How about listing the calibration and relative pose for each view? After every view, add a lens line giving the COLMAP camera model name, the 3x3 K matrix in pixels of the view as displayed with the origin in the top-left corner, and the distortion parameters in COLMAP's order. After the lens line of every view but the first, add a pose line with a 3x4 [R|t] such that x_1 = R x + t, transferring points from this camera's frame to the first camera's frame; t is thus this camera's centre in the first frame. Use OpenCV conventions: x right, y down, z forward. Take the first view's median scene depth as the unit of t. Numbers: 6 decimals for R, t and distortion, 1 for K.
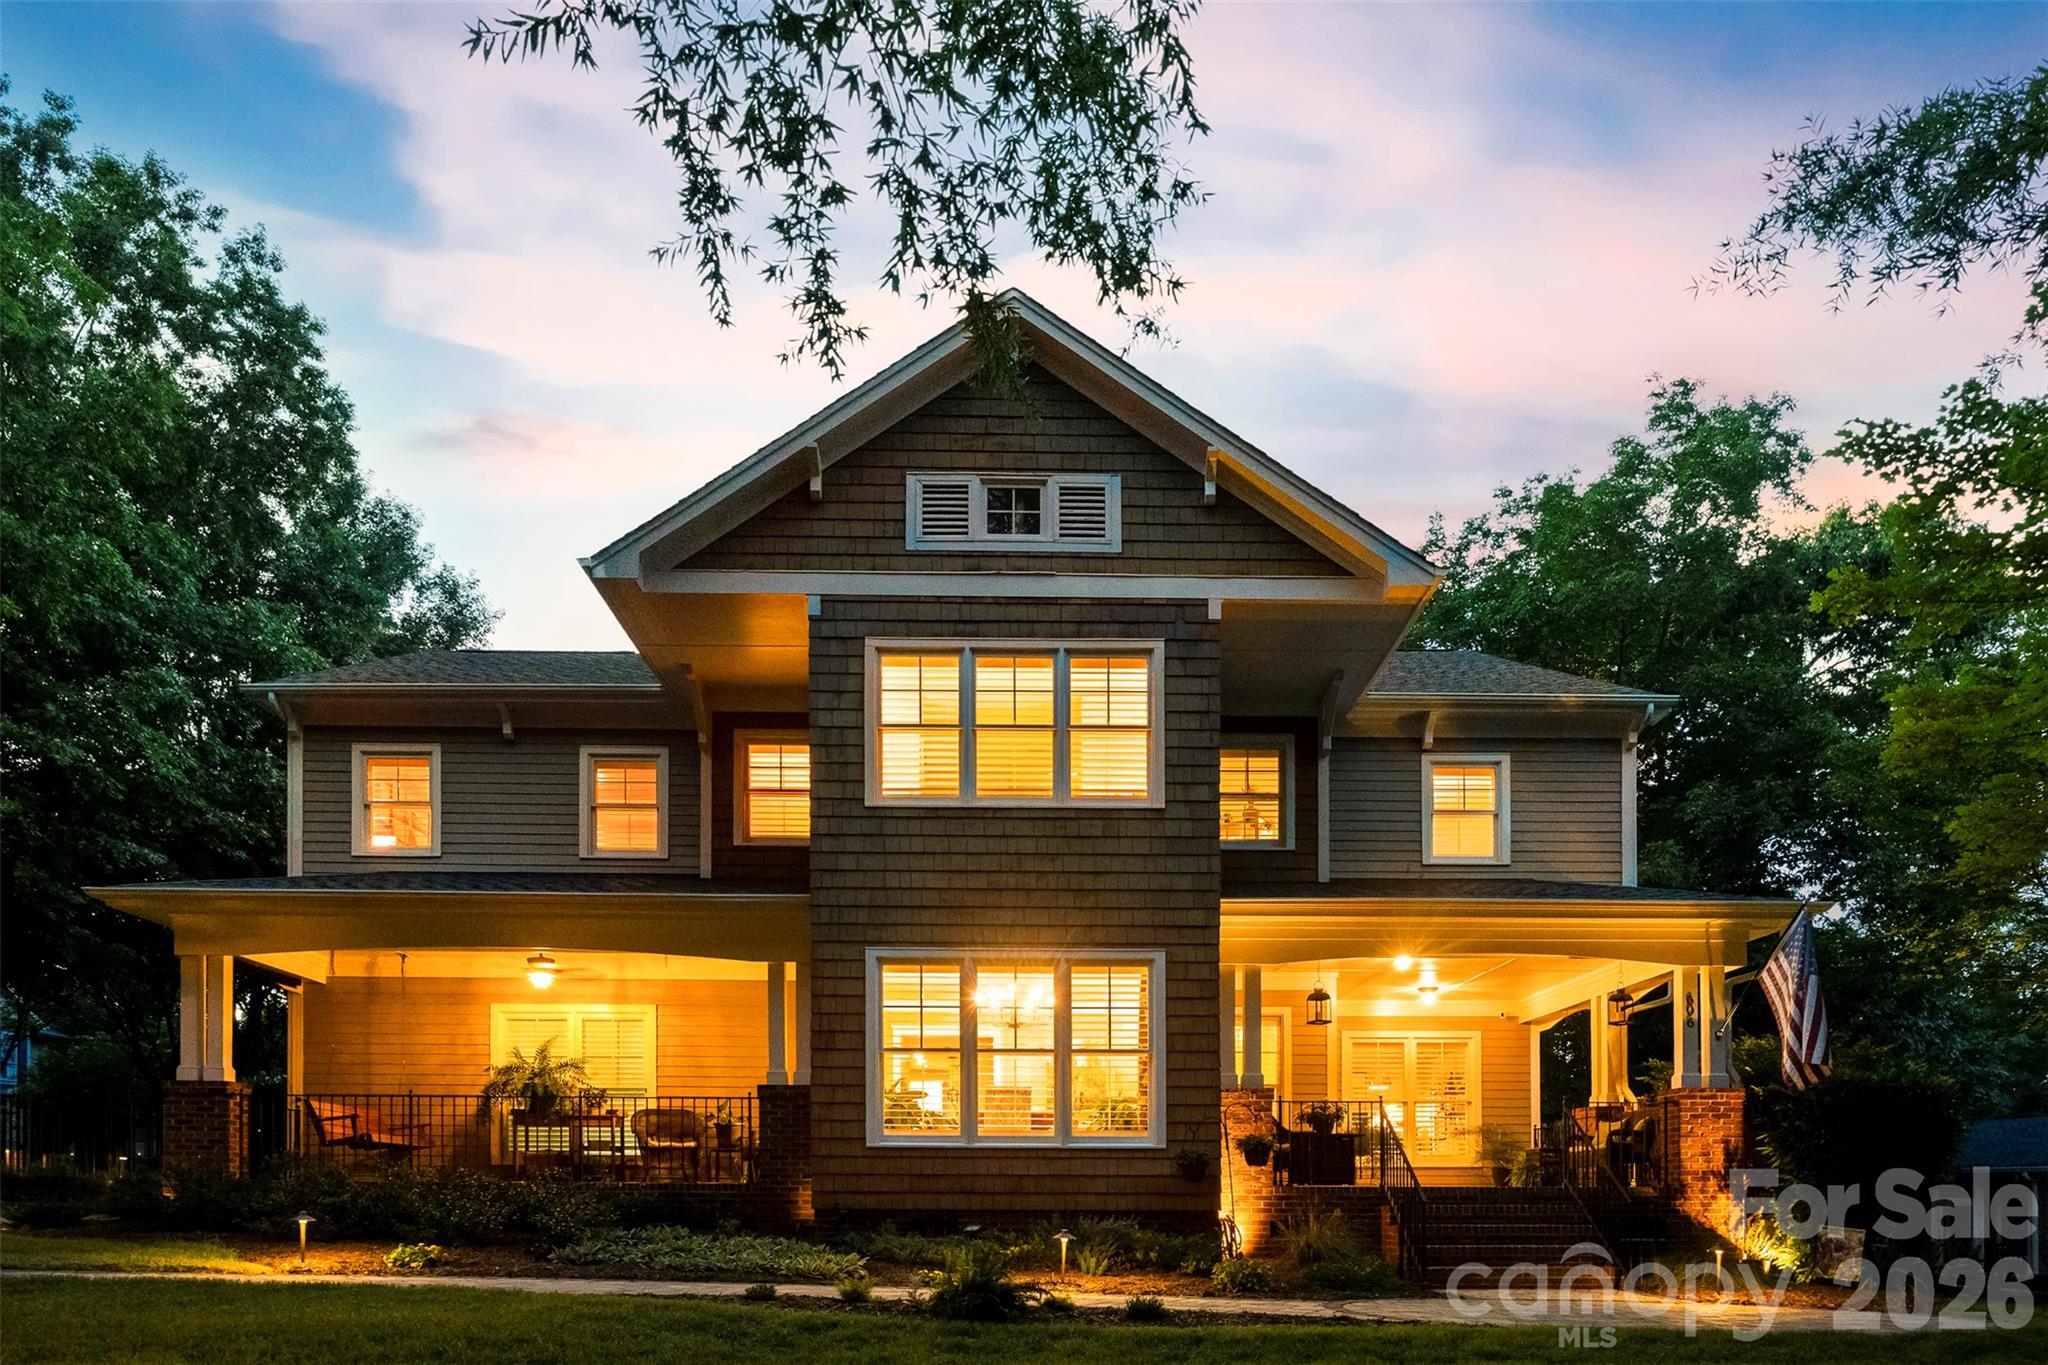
lens RADIAL K [[1174.6, 0, 1024.0], [0, 1174.6, 682.5], [0, 0, 1]] dist [-0.000426, -0.000192]
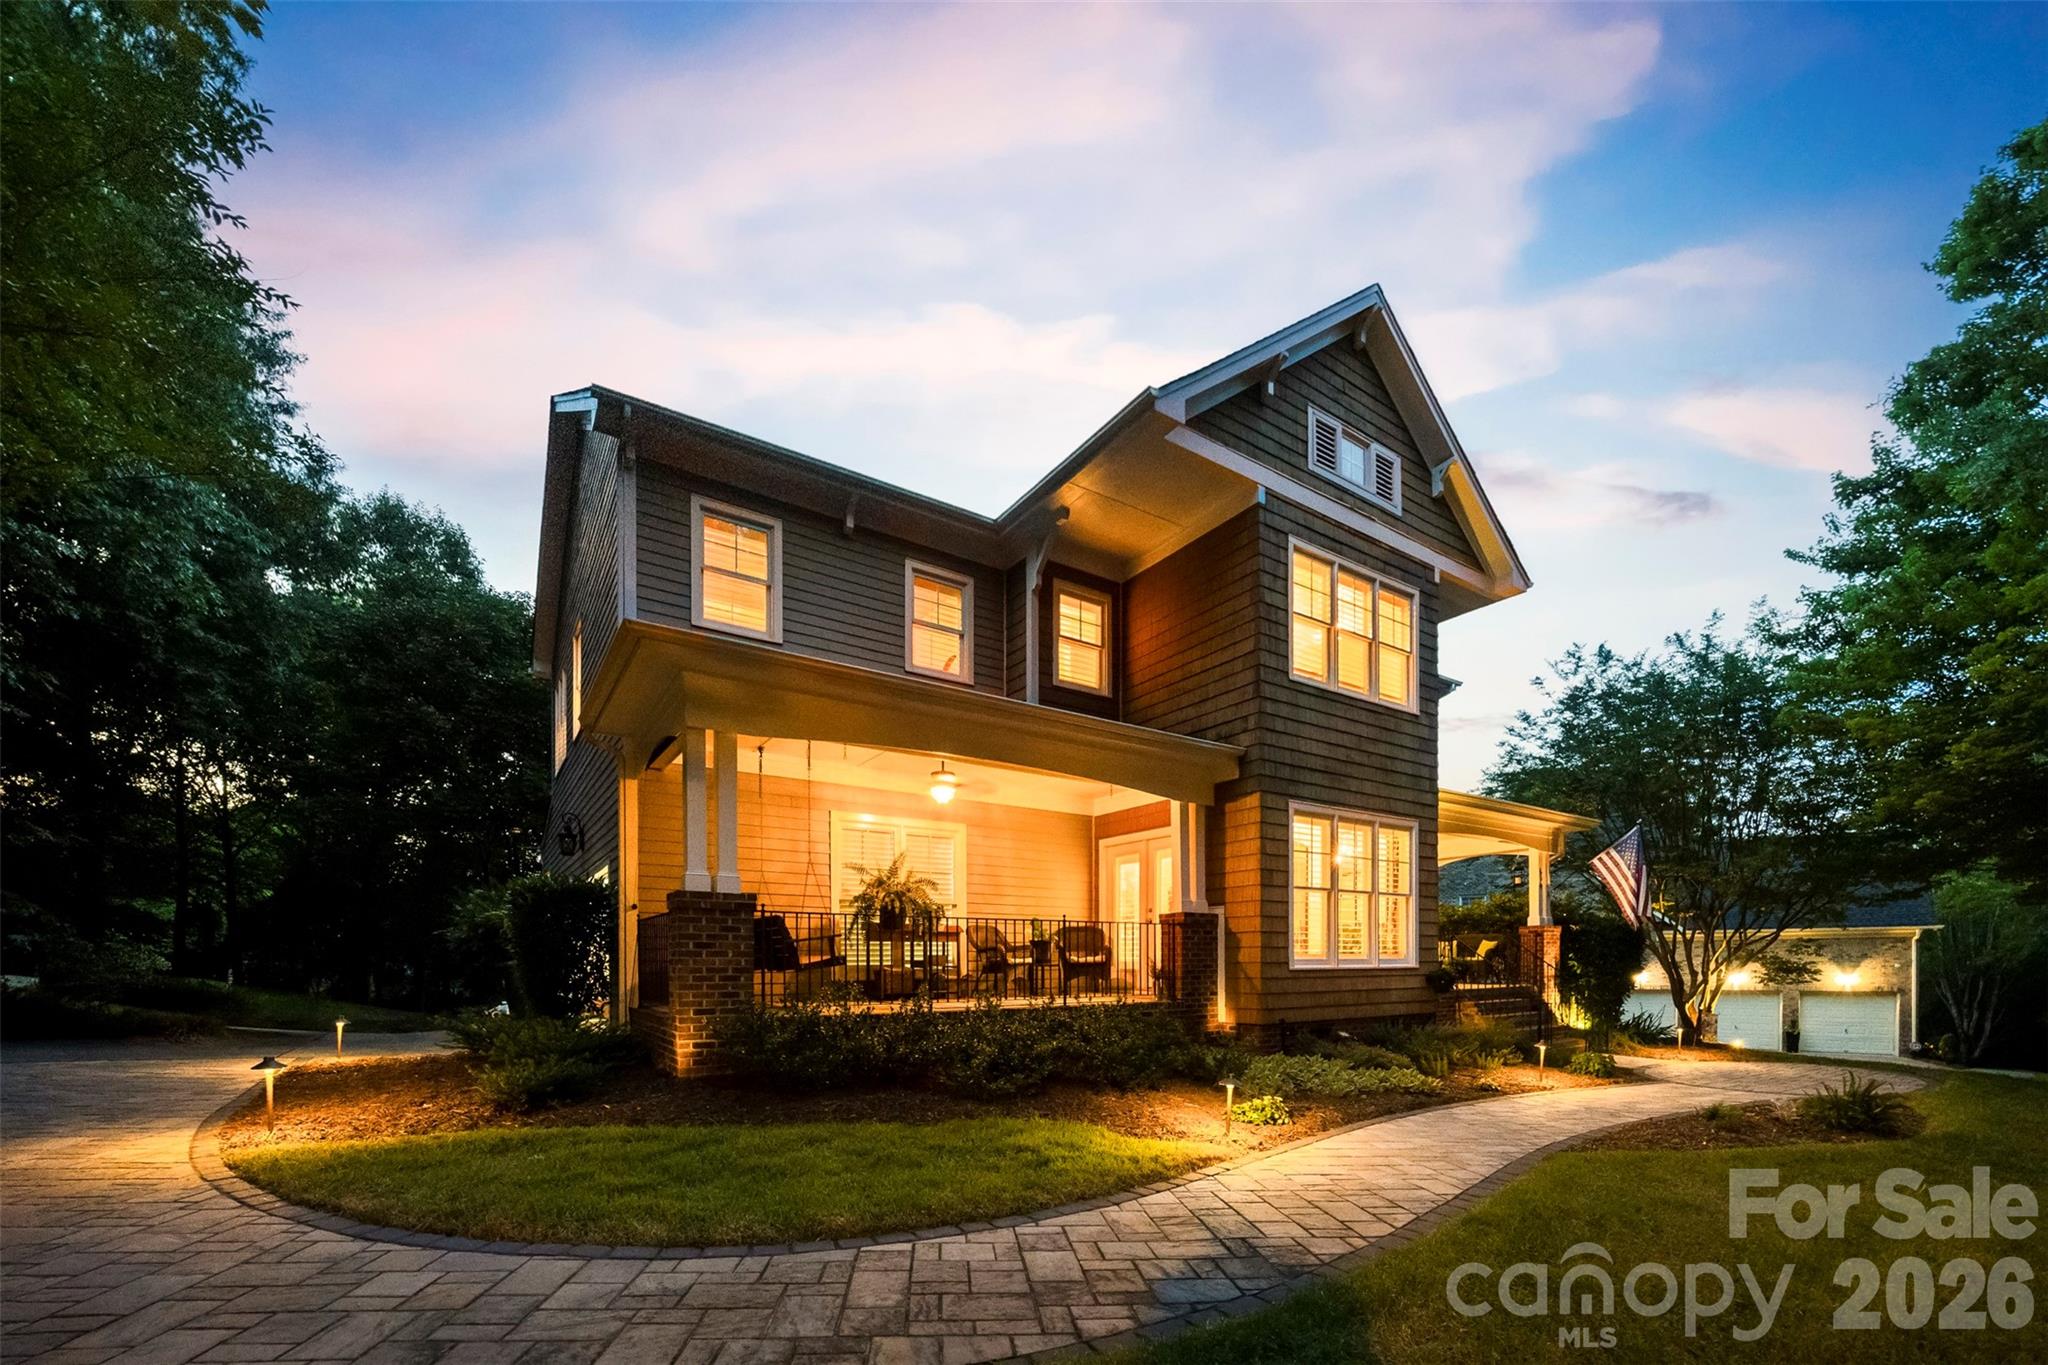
lens RADIAL K [[834.7, 0, 1024.0], [0, 834.7, 650.0], [0, 0, 1]] dist [0.000066, 0.000004]
pose [[0.850639, 0.181486, 0.493434, -0.704065], [-0.210994, 0.977478, 0.004218, 0.118535], [-0.481555, -0.107700, 0.869773, 0.379153]]
